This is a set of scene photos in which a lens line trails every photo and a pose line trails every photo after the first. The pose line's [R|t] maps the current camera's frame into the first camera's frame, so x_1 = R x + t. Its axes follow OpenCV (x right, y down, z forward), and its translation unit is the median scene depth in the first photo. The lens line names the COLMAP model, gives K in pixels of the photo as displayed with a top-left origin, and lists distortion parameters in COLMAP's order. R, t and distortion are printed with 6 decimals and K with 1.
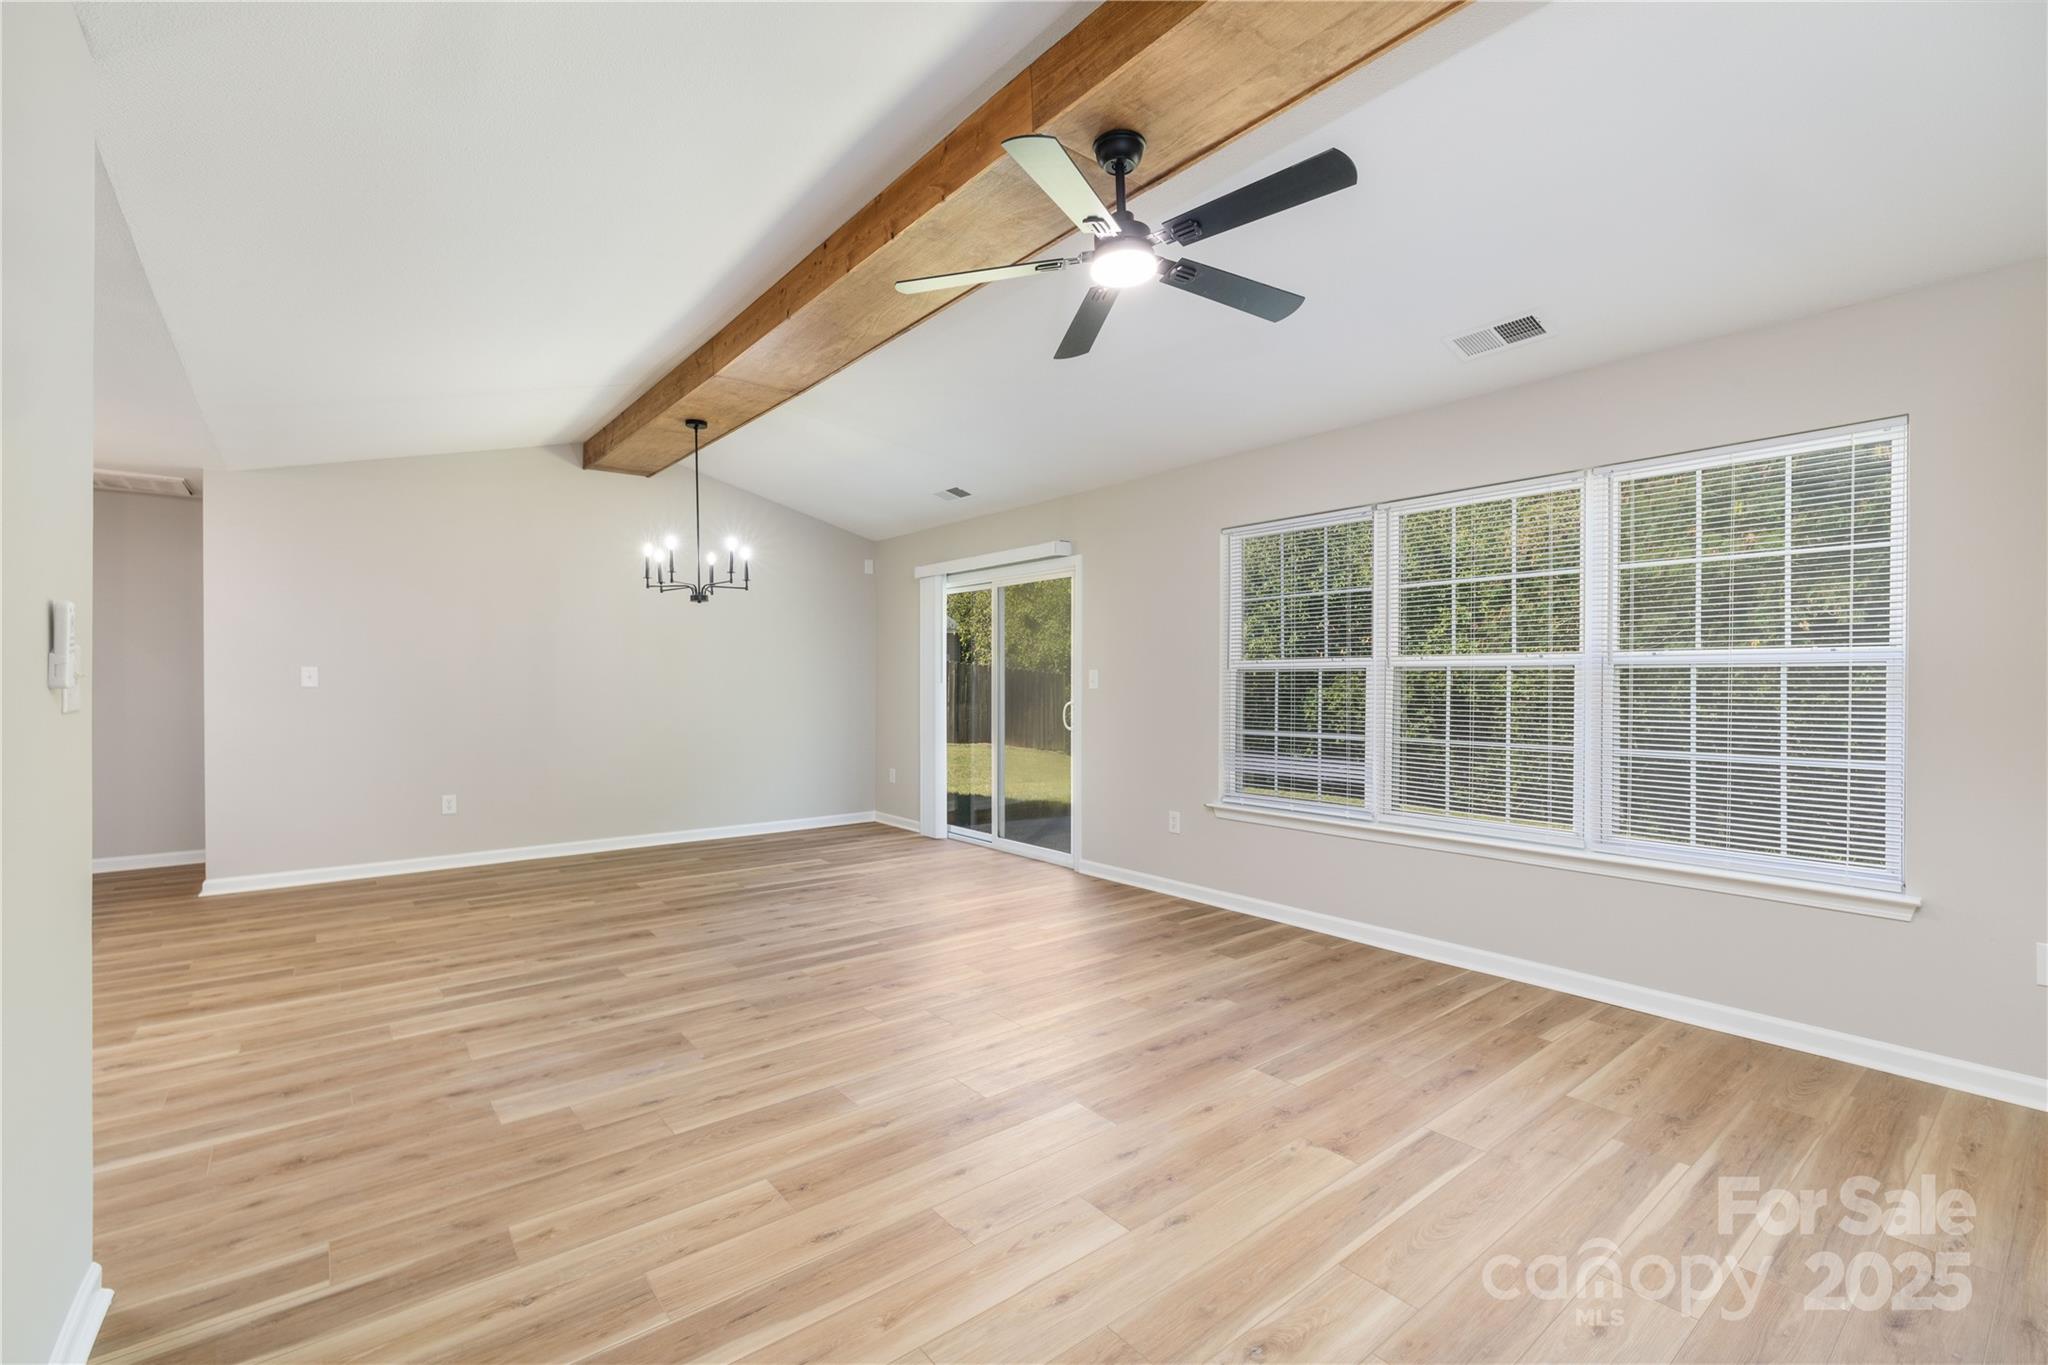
lens RADIAL K [[891.6, 0, 1031.5], [0, 891.6, 676.5], [0, 0, 1]] dist [-0.006074, 0.000818]
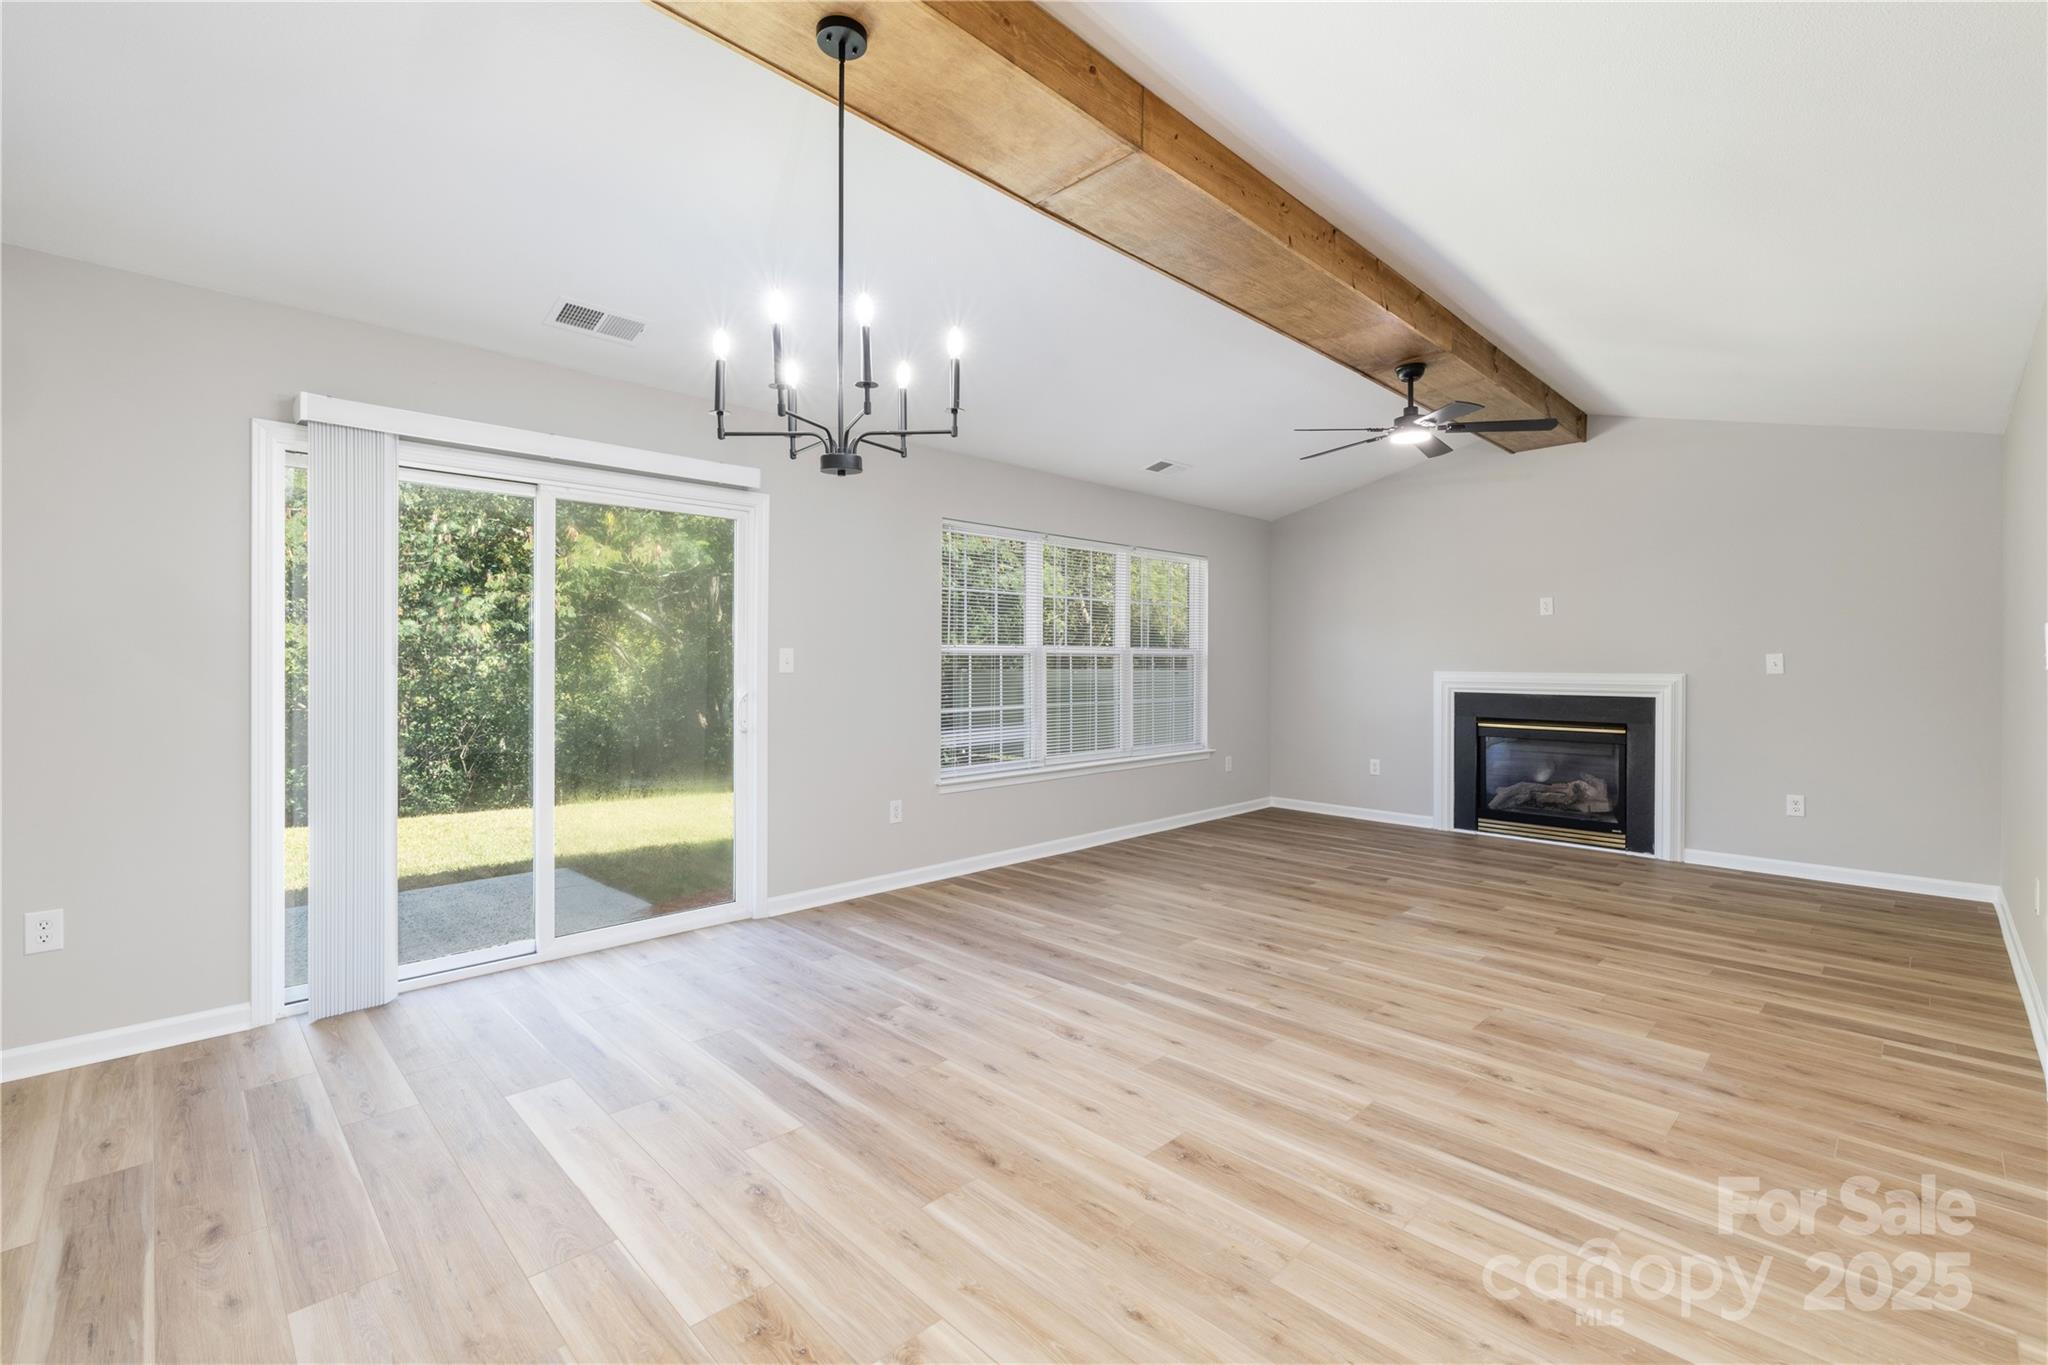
lens RADIAL K [[891.6, 0, 1011.0], [0, 891.6, 666.5], [0, 0, 1]] dist [-0.006074, 0.000818]
pose [[-0.089107, -0.005631, 0.996006, -1.091676], [-0.007228, 0.999961, 0.005006, 0.004348], [-0.995996, -0.006753, -0.089145, 1.323520]]
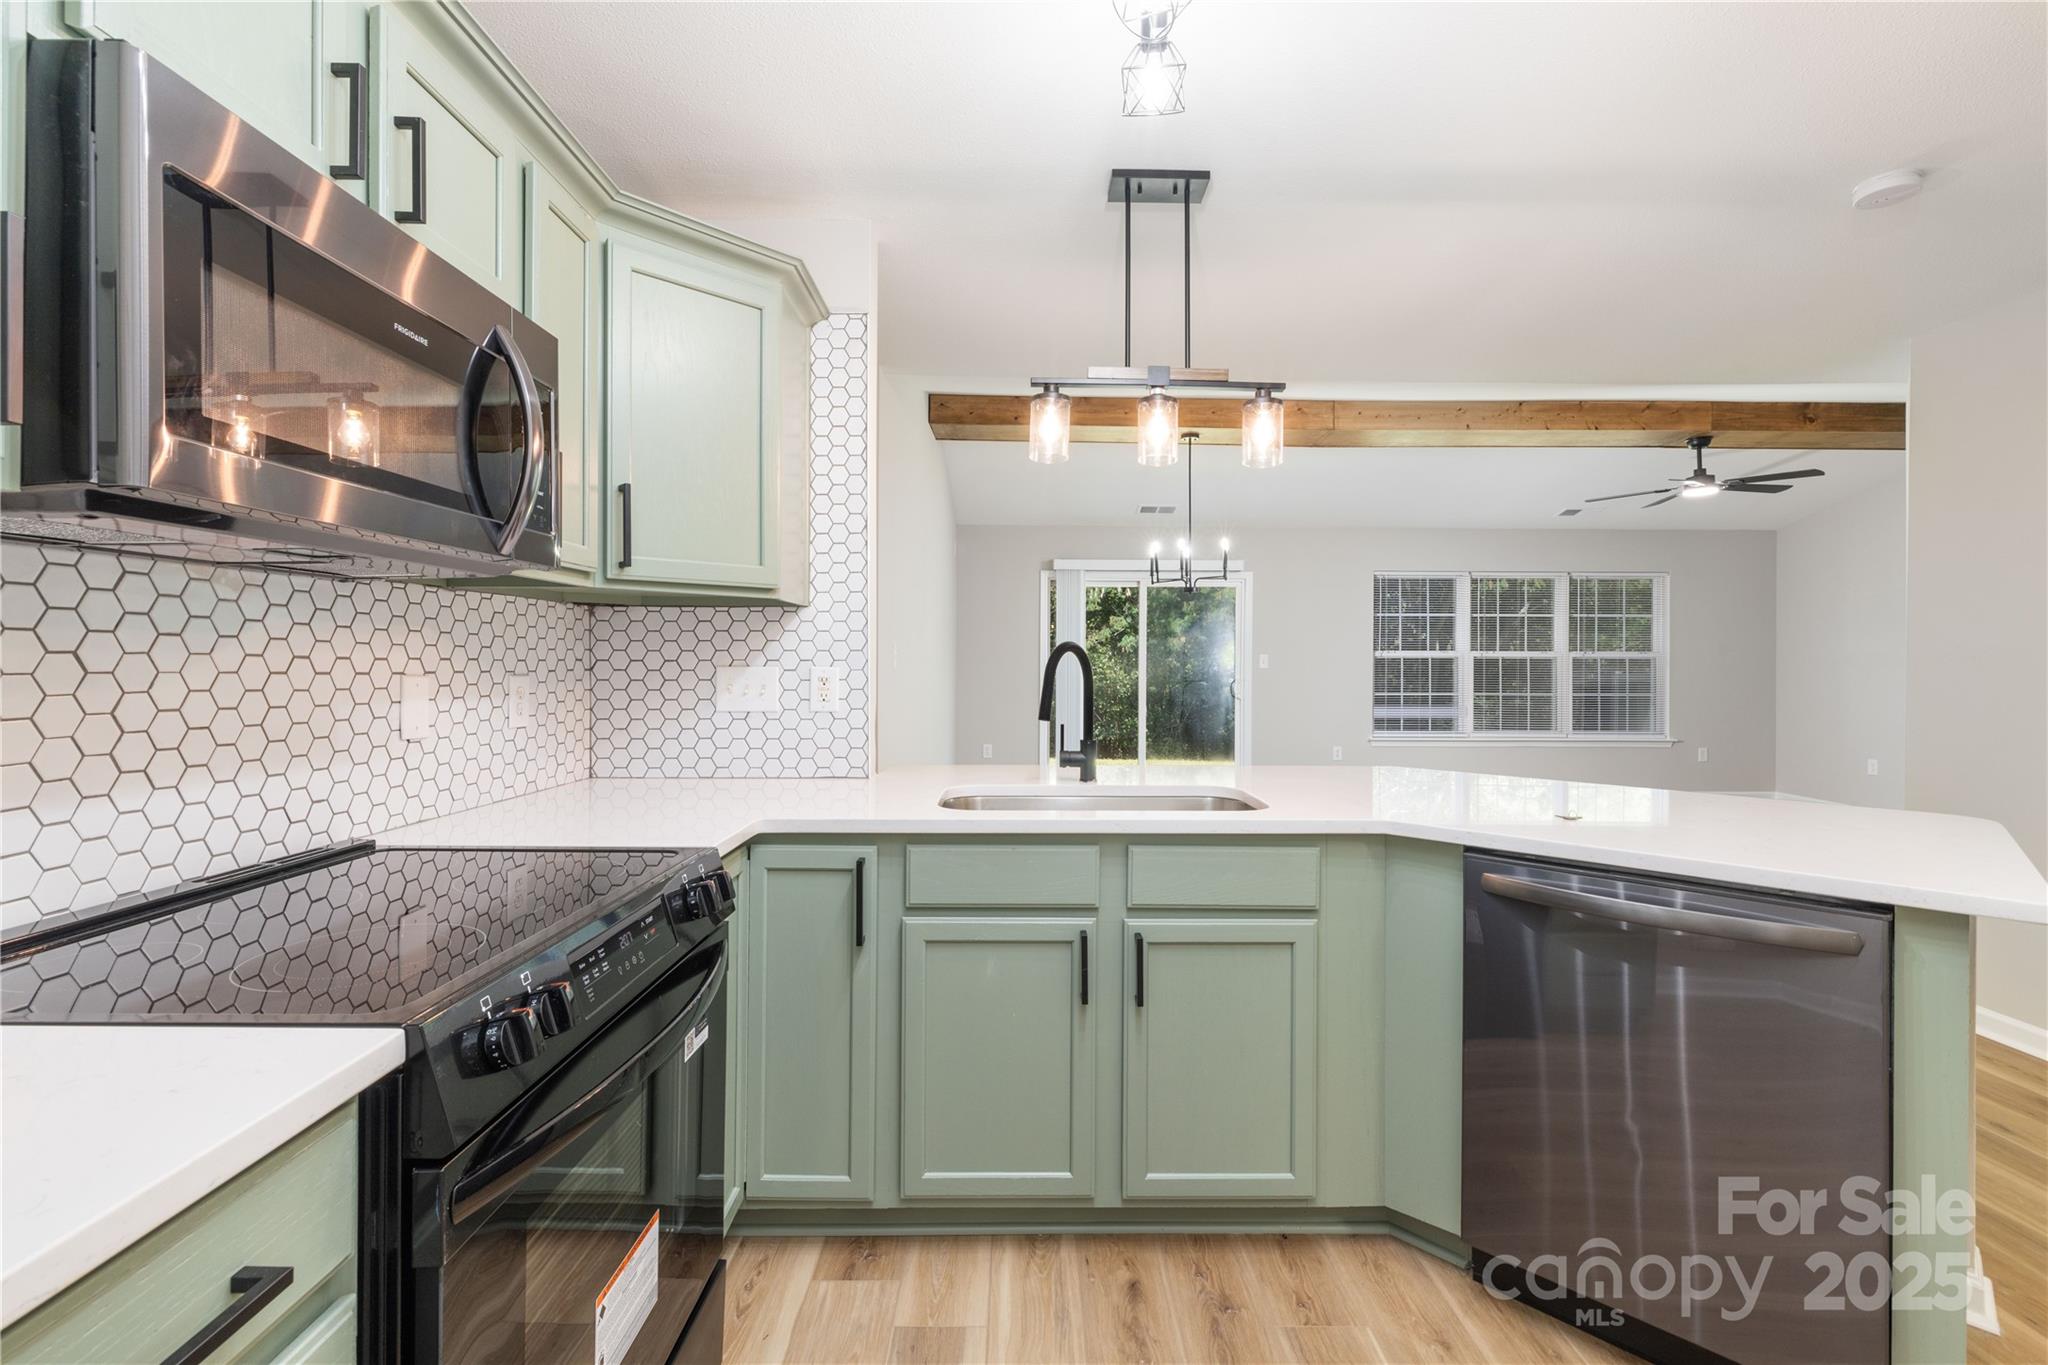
lens RADIAL K [[891.6, 0, 1033.4], [0, 891.6, 658.0], [0, 0, 1]] dist [-0.006074, 0.000818]
pose [[0.616641, 0.005723, 0.787224, -1.921891], [-0.009204, 0.999958, -0.000059, 0.001101], [-0.787191, -0.007209, 0.616667, 0.629036]]
